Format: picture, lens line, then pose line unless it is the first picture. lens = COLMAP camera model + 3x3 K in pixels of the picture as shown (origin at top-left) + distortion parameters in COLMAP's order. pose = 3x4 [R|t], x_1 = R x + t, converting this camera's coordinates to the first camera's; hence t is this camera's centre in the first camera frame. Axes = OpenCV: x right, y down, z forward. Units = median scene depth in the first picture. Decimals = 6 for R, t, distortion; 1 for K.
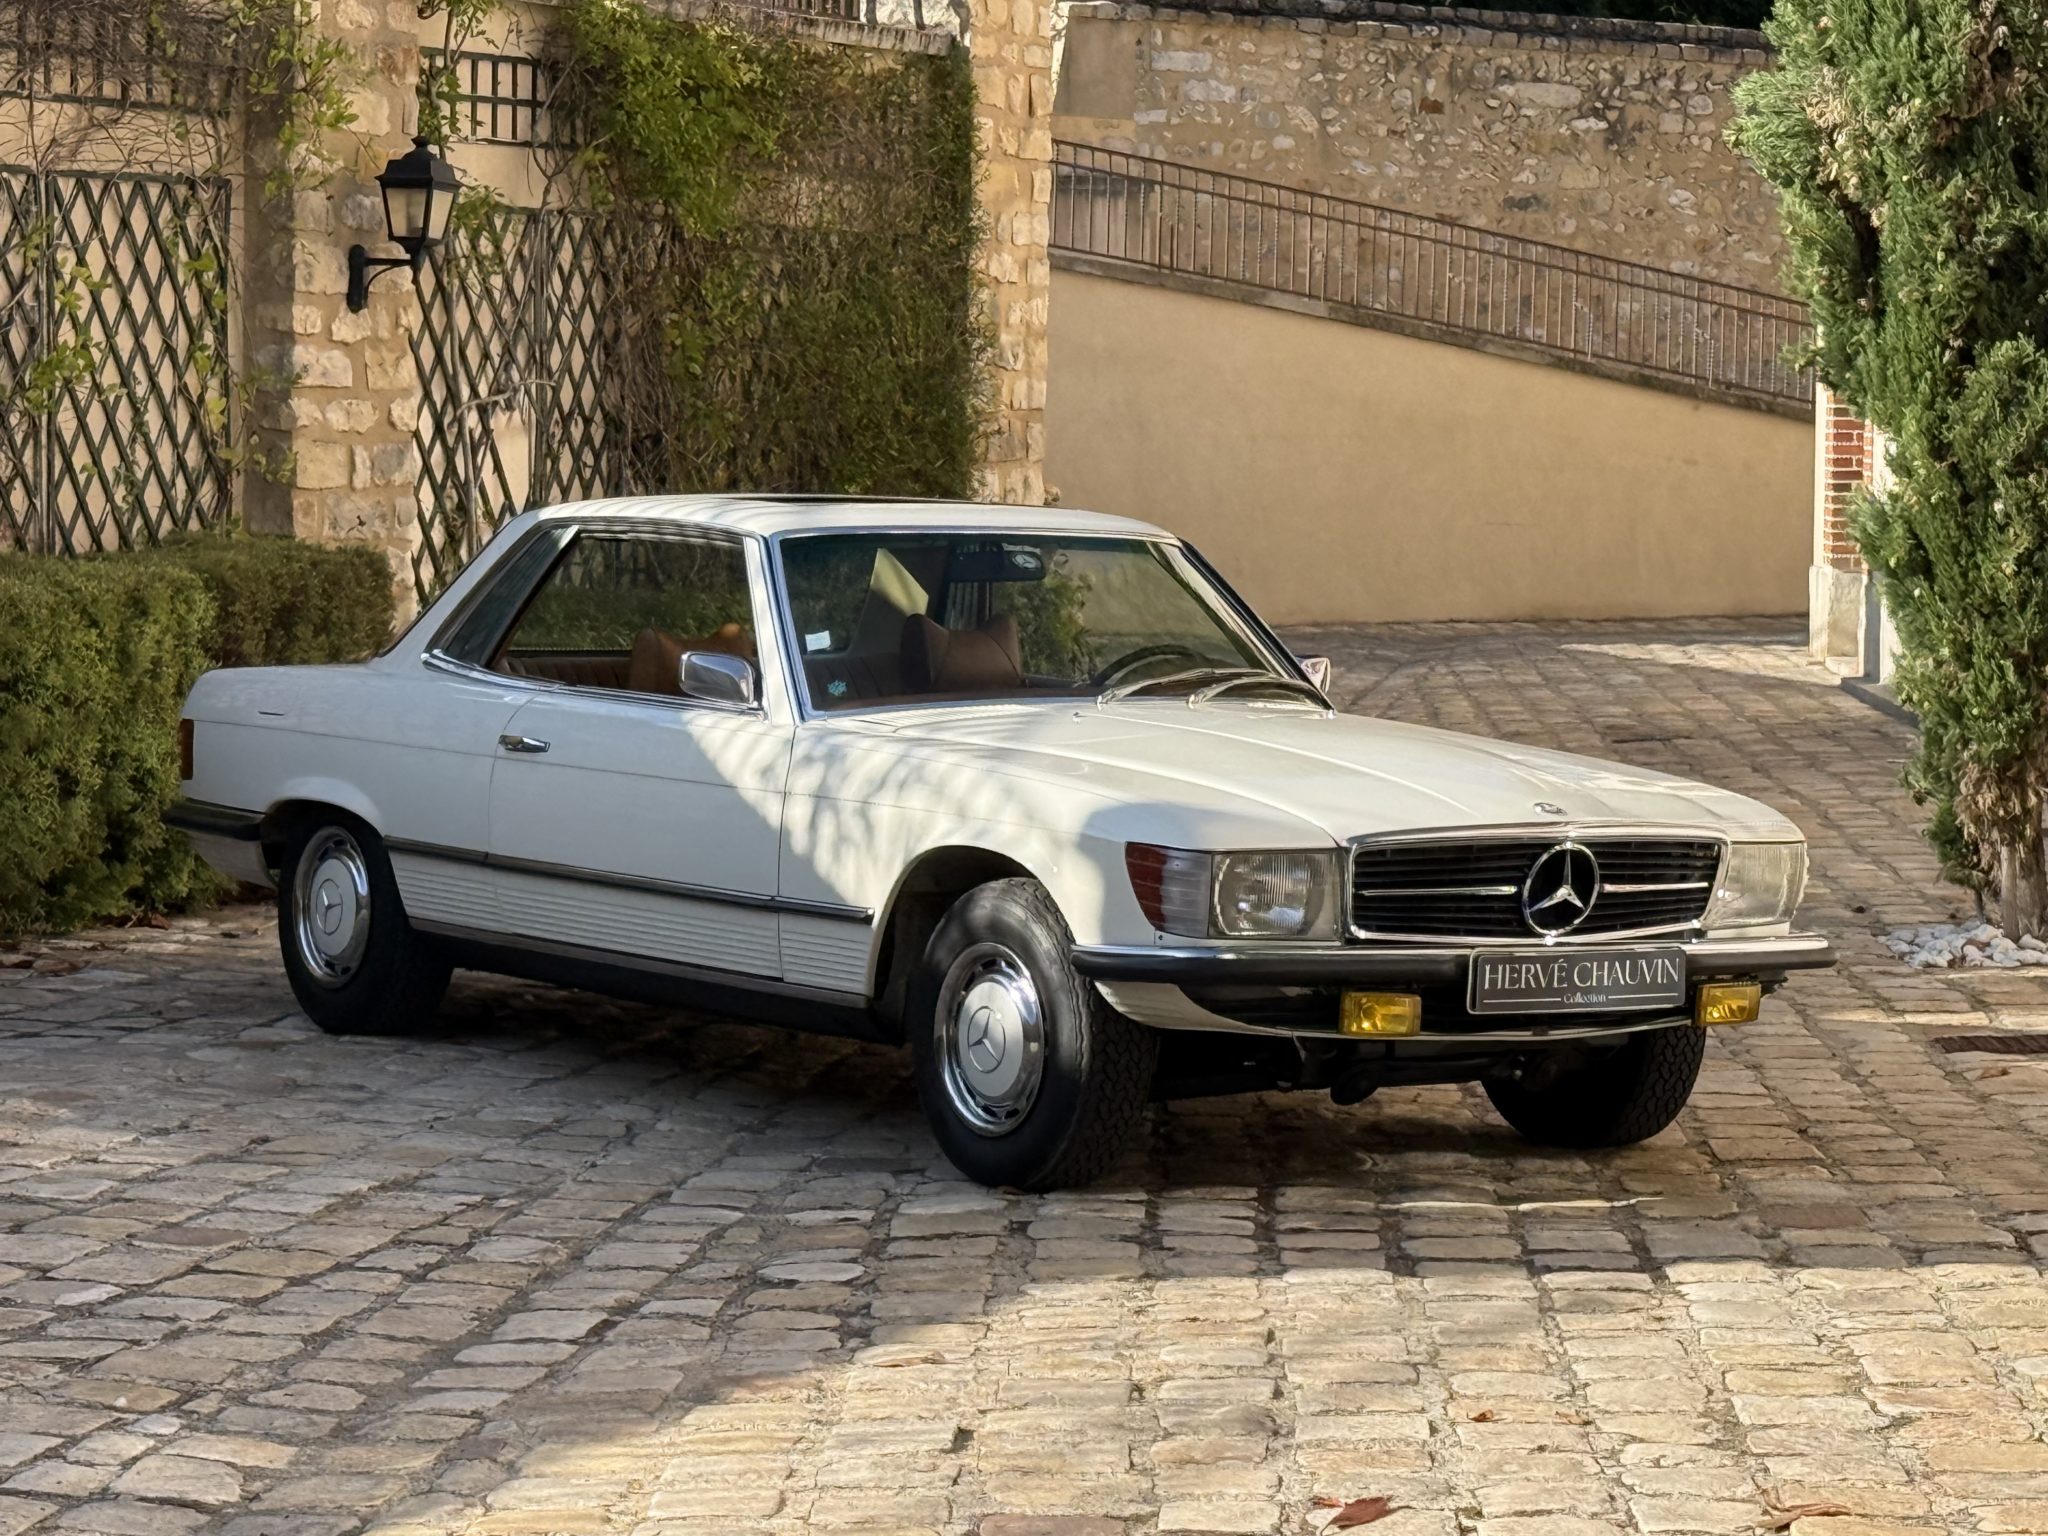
lens RADIAL K [[6222.5, 0, 1024.0], [0, 6222.5, 768.0], [0, 0, 1]] dist [0.111710, 1.626643]
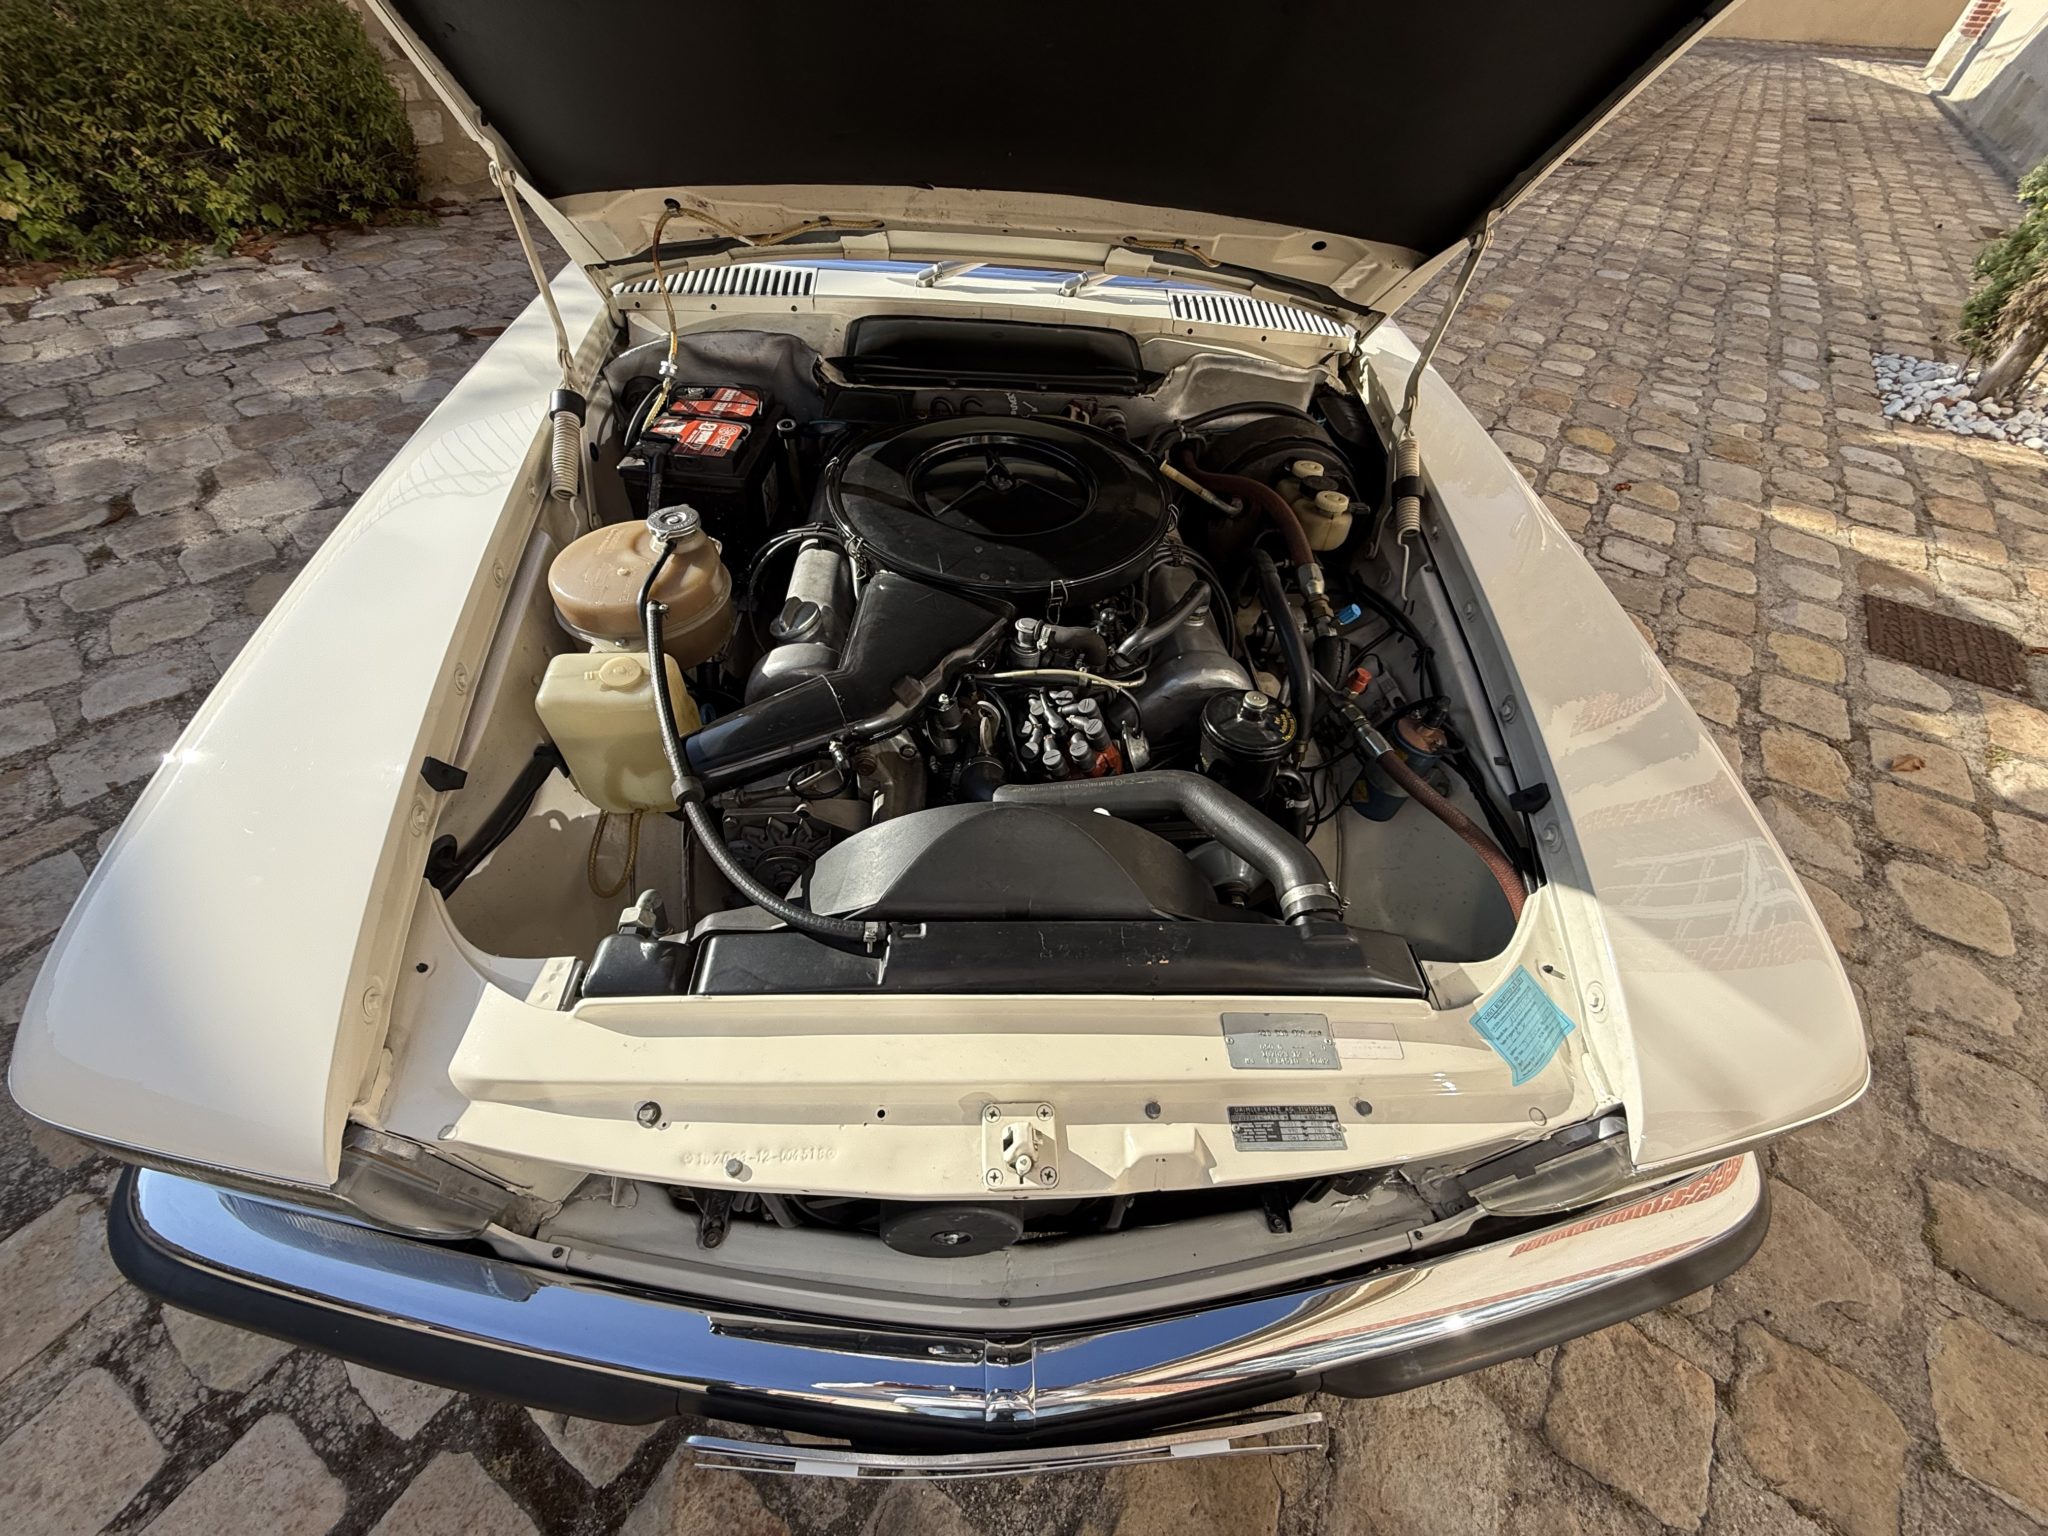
lens RADIAL K [[819.4, 0, 1013.1], [0, 819.4, 766.4], [0, 0, 1]] dist [0.000500, -0.000097]
pose [[0.845688, 0.409834, -0.341829, 0.062376], [-0.073728, 0.724096, 0.685748, -0.028758], [0.528559, -0.554726, 0.642576, 0.689832]]
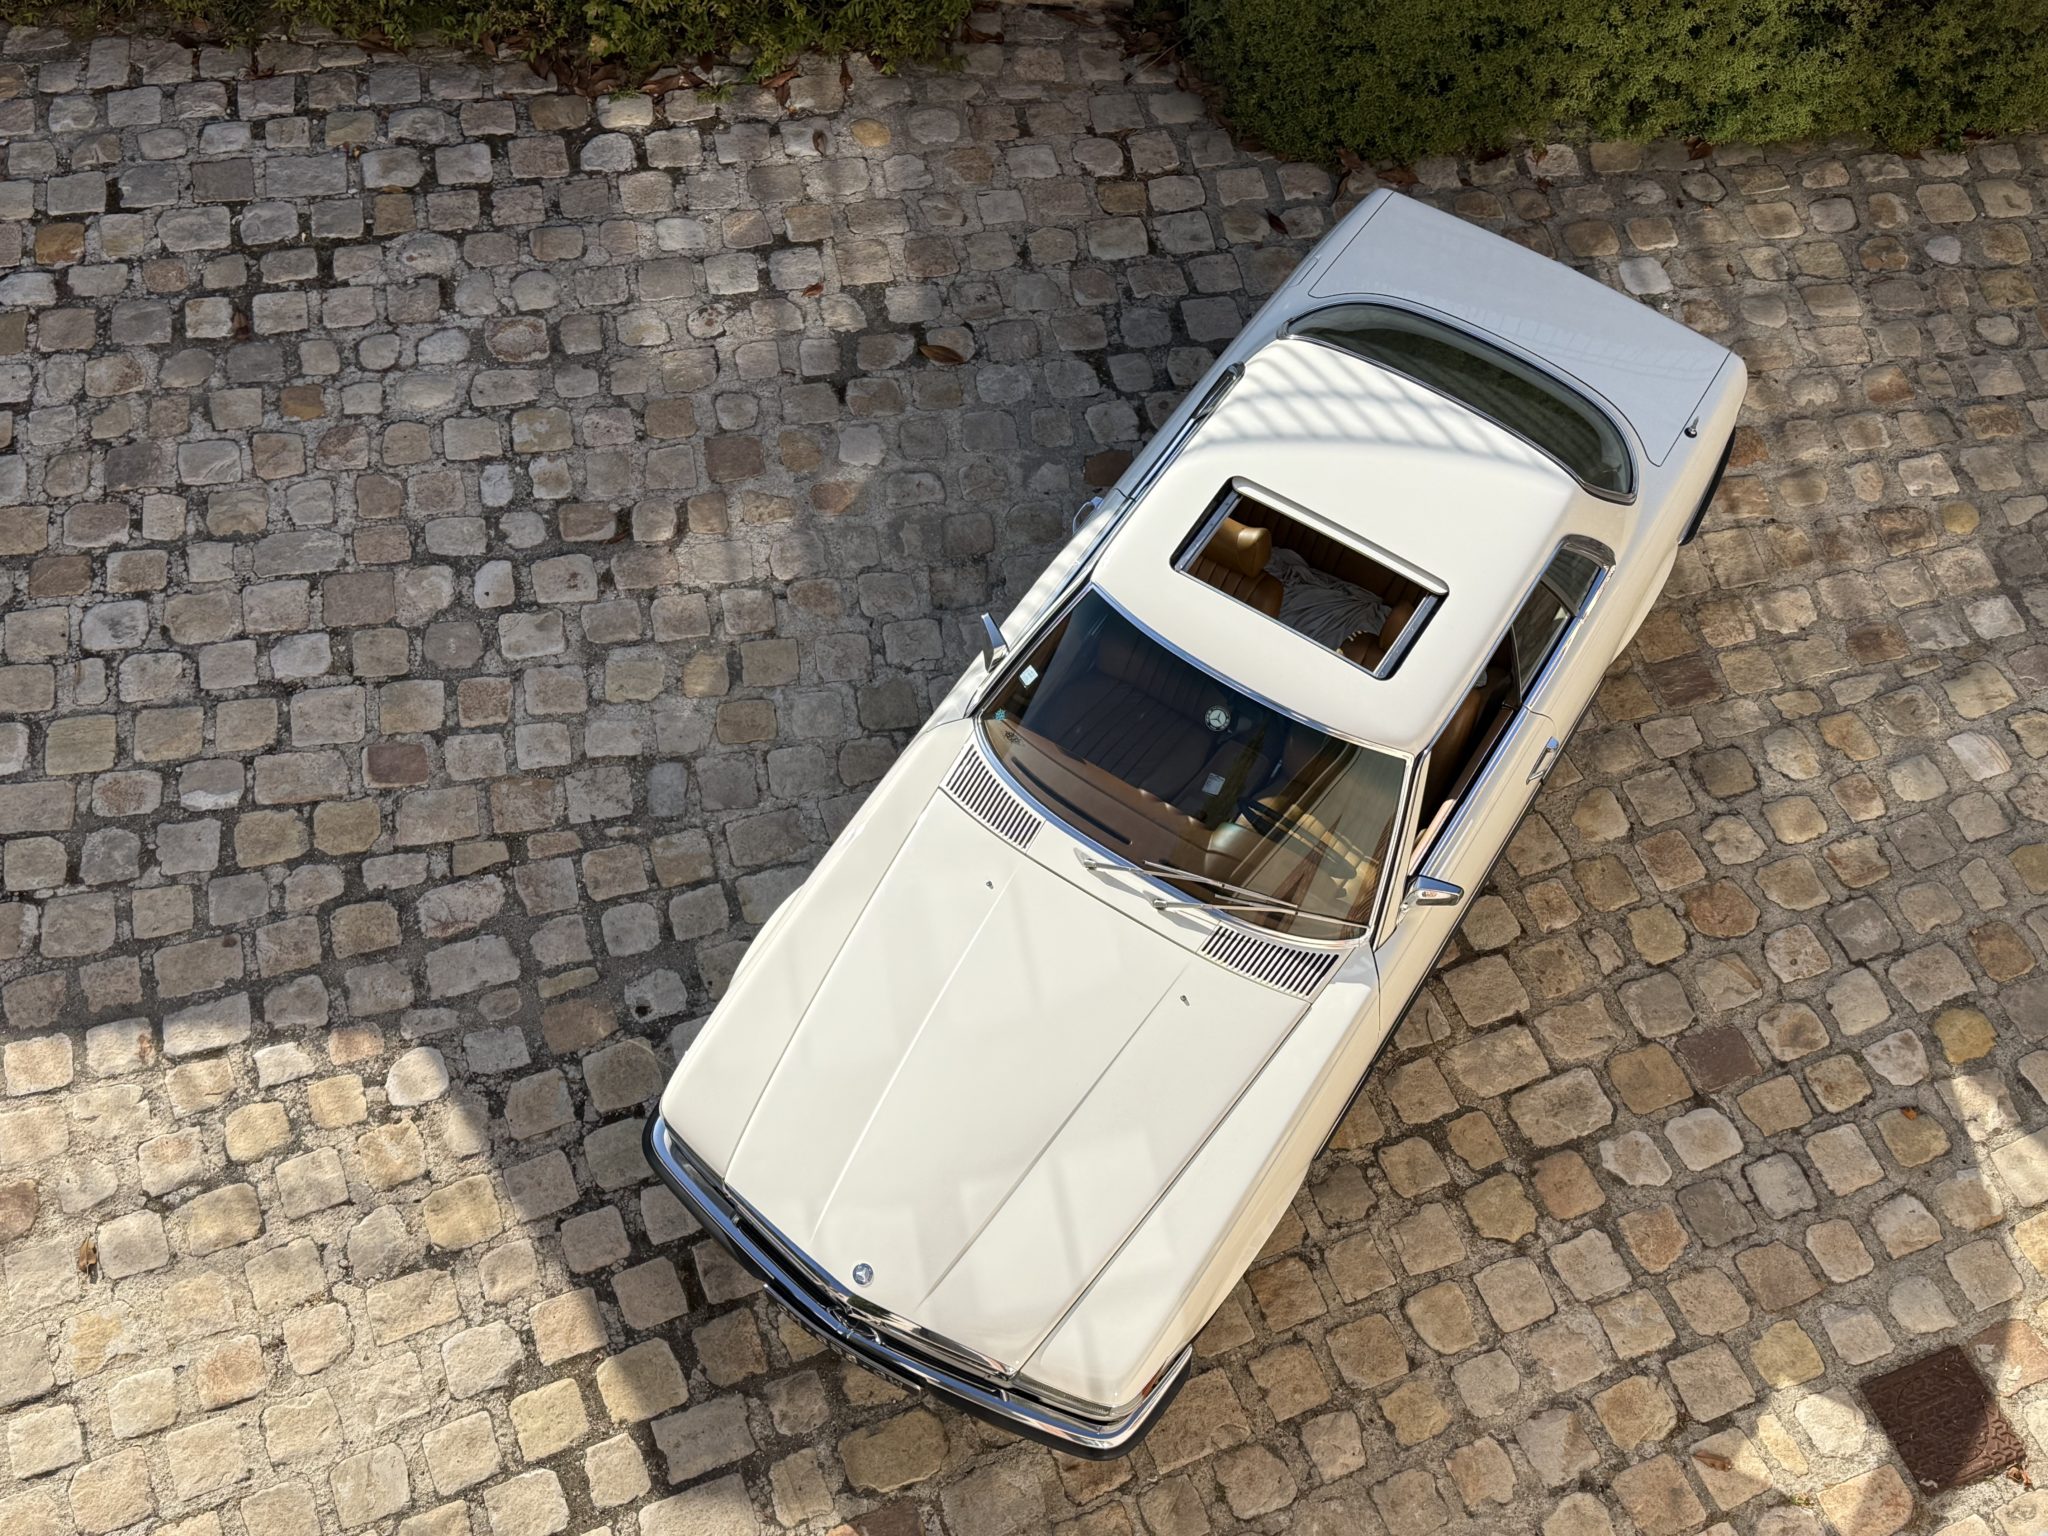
lens RADIAL K [[2315.9, 0, 1024.0], [0, 2315.9, 768.0], [0, 0, 1]] dist [0.132348, -0.006846]
pose [[0.401699, 0.780043, -0.479762, 0.182394], [-0.107795, 0.560521, 0.821094, -0.340220], [0.909405, -0.278117, 0.309246, 0.633349]]
